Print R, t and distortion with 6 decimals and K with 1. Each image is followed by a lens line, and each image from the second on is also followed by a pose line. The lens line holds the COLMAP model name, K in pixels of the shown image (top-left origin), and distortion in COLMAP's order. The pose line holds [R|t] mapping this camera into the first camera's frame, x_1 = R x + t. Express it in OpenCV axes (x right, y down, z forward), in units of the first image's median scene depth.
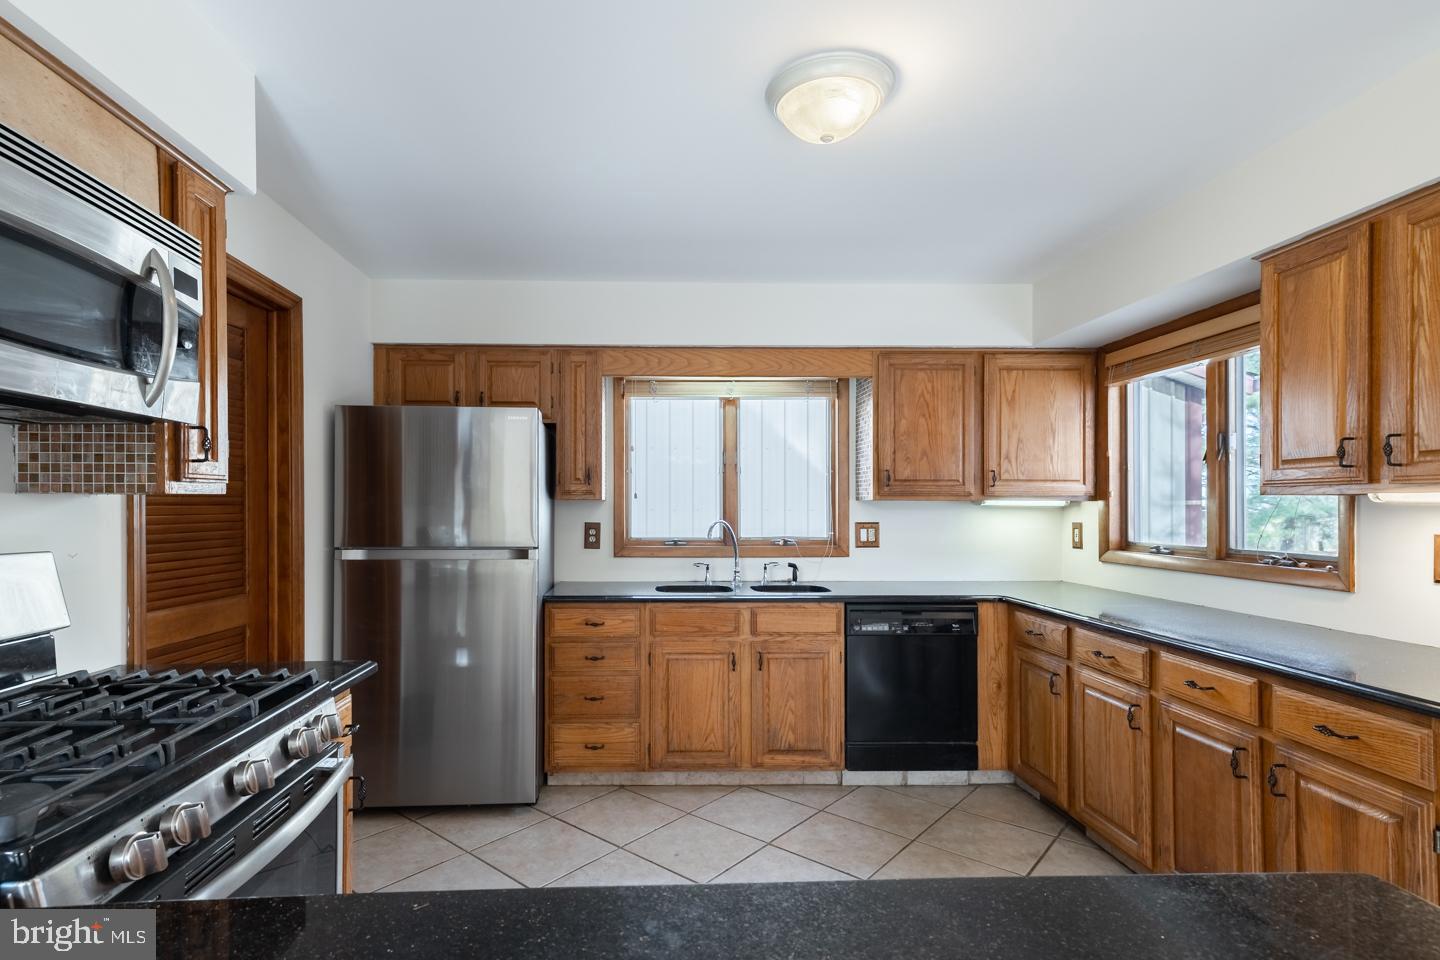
lens RADIAL K [[761.8, 0, 625.8], [0, 761.8, 507.7], [0, 0, 1]] dist [0.010045, 0.001342]
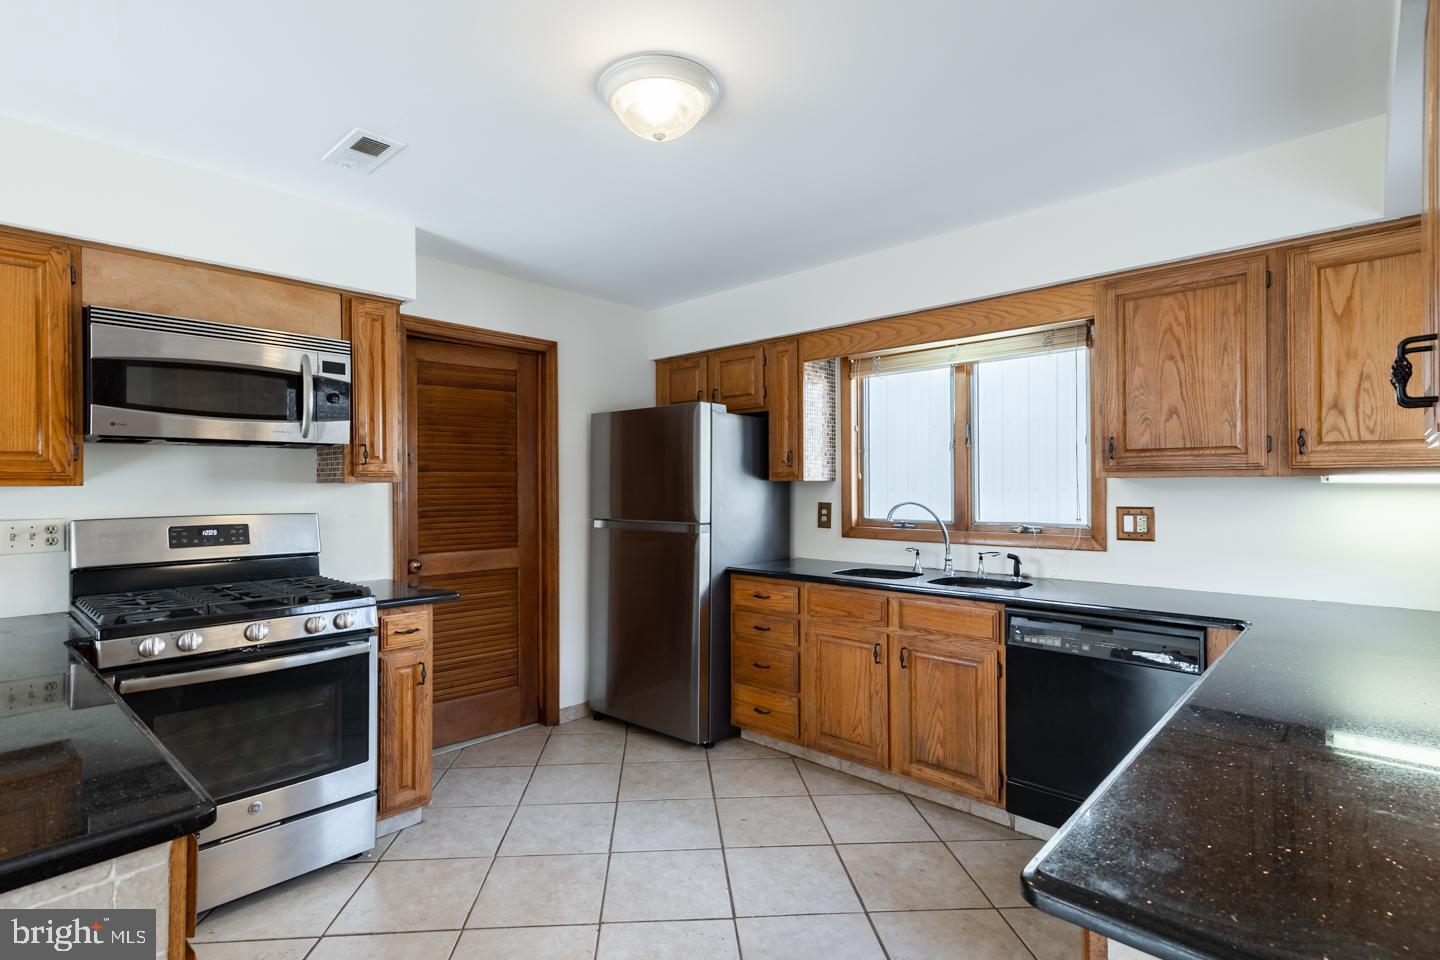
lens RADIAL K [[761.8, 0, 722.0], [0, 761.8, 484.6], [0, 0, 1]] dist [0.010045, 0.001342]
pose [[0.672577, -0.005145, -0.740009, 0.687683], [0.004005, 0.999986, -0.003312, -0.002259], [0.740016, -0.000736, 0.672589, 0.226174]]
